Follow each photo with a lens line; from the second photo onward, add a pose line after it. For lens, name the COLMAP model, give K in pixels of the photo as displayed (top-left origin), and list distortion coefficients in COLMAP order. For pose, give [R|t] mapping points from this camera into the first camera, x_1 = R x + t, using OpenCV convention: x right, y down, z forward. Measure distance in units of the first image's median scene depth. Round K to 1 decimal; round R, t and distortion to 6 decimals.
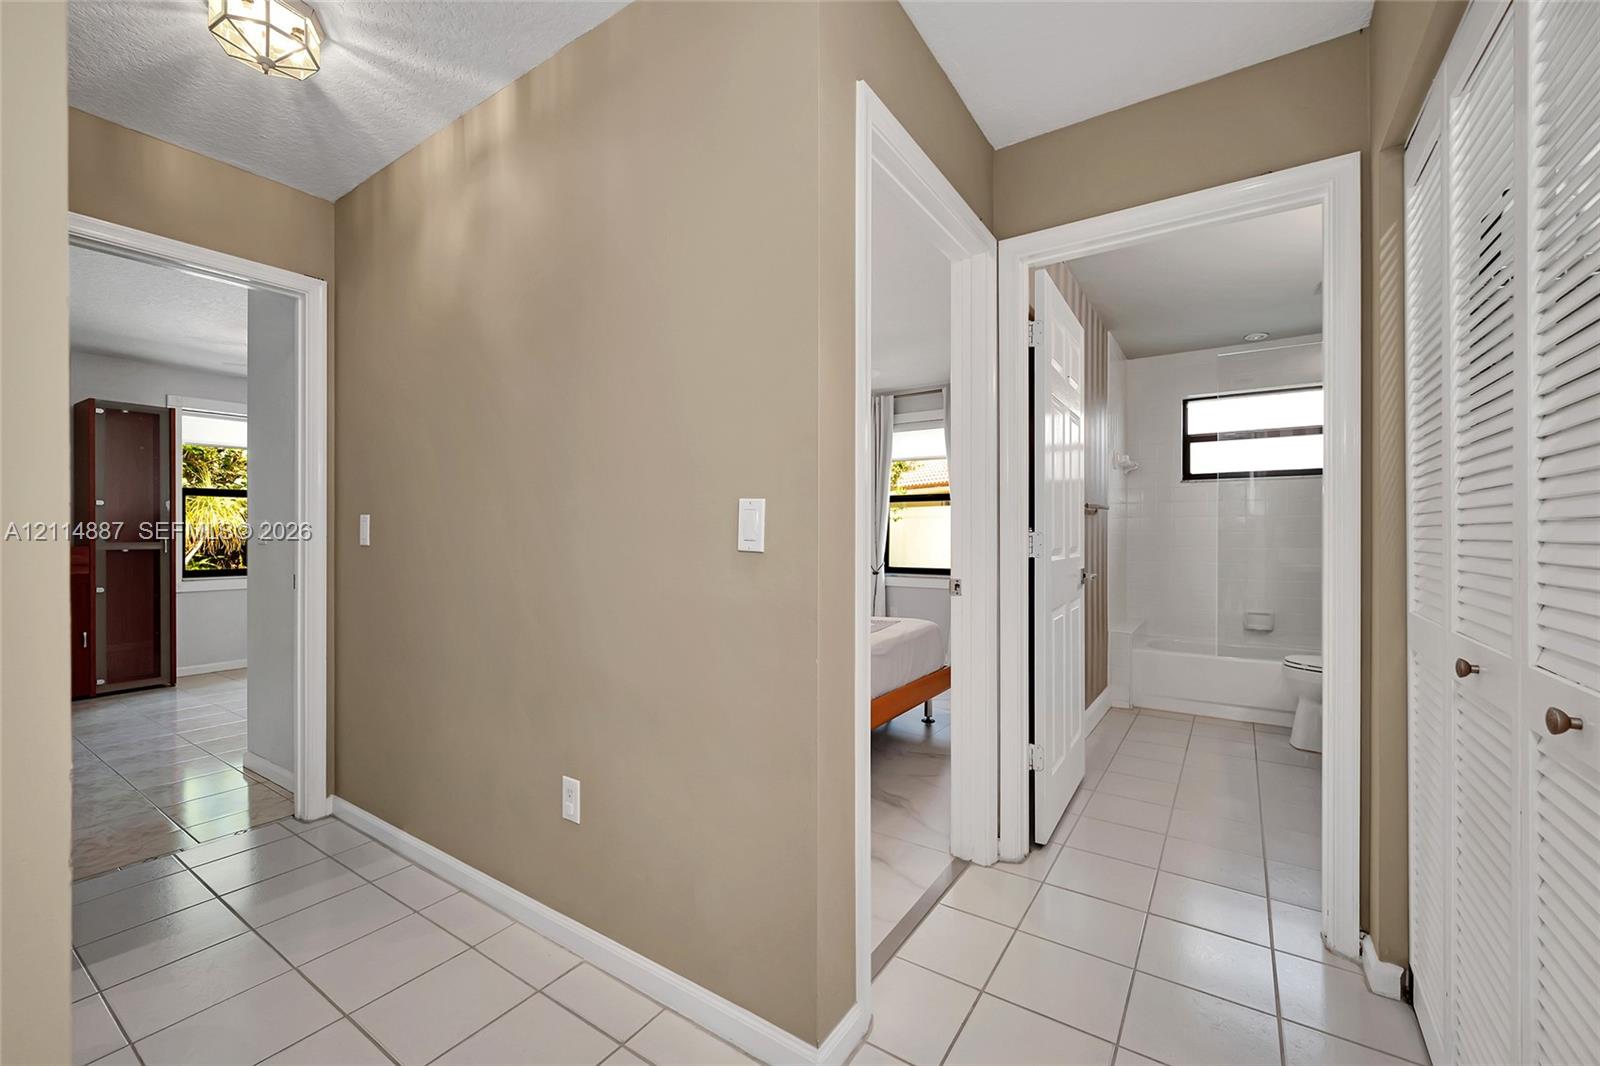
lens RADIAL K [[658.3, 0, 797.8], [0, 658.3, 531.0], [0, 0, 1]] dist [0.001999, 0.000094]
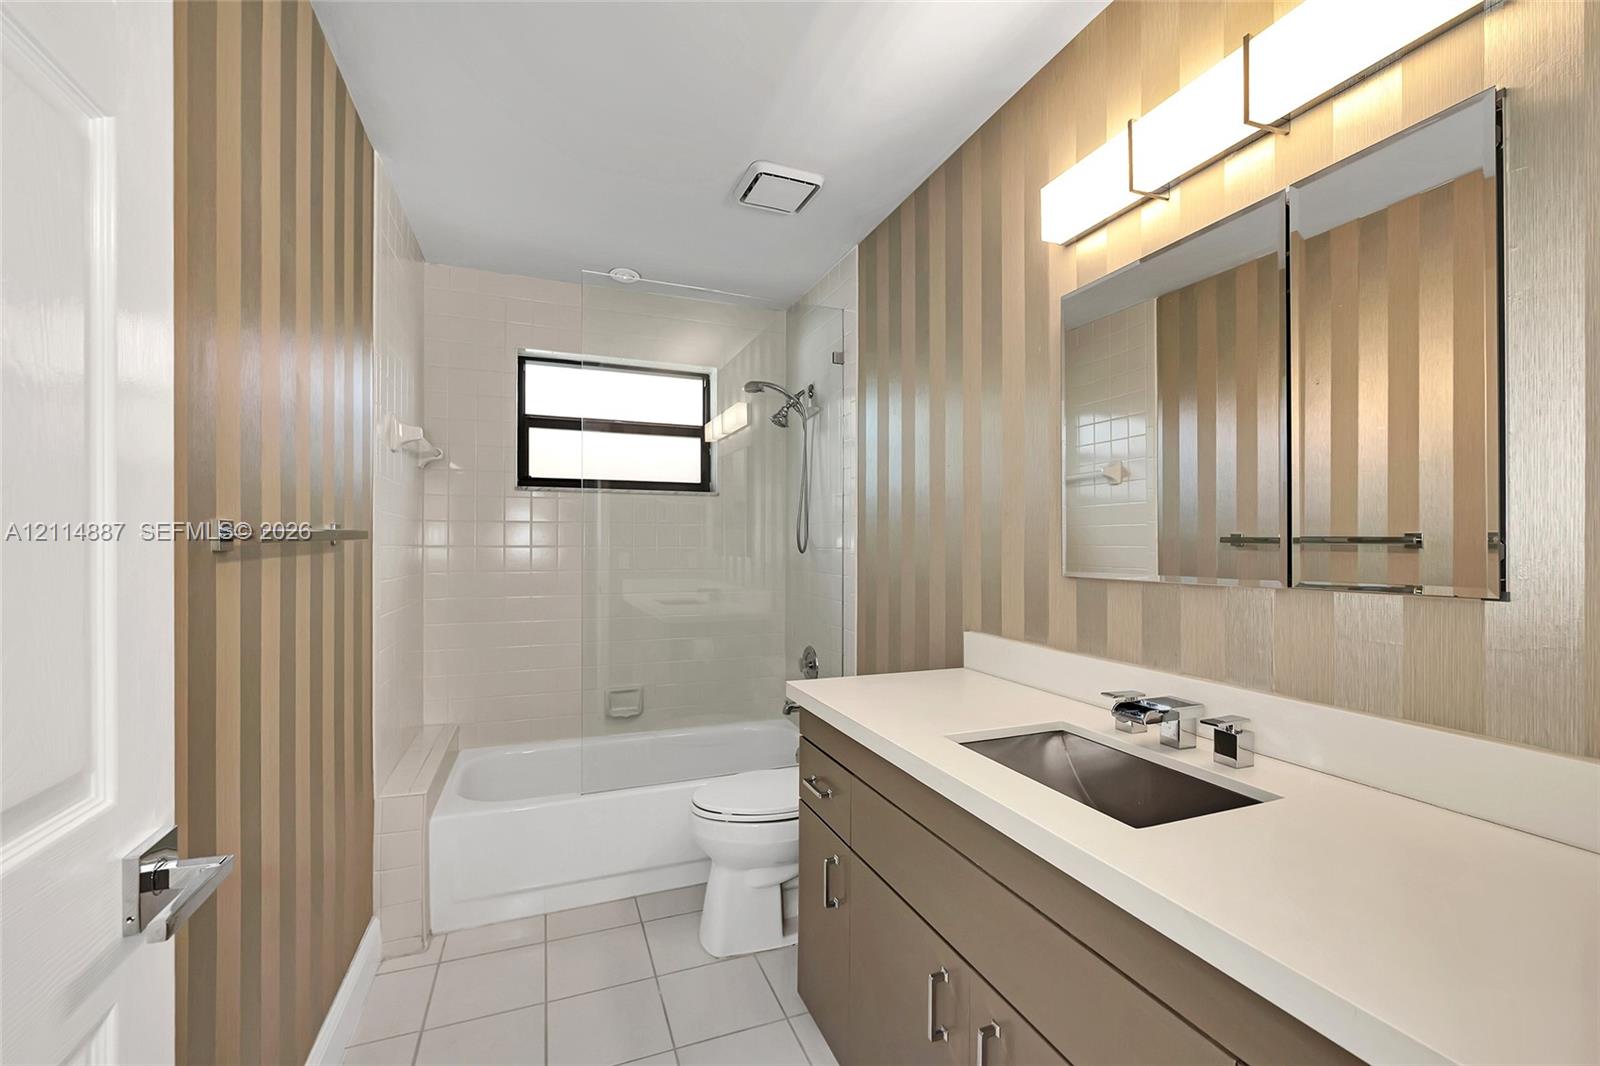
lens RADIAL K [[658.3, 0, 802.0], [0, 658.3, 532.5], [0, 0, 1]] dist [0.001999, 0.000094]
pose [[0.576762, 0.003771, 0.816903, 0.232505], [0.000085, 0.999989, -0.004676, -0.030520], [-0.816912, 0.002767, 0.576756, 0.425439]]
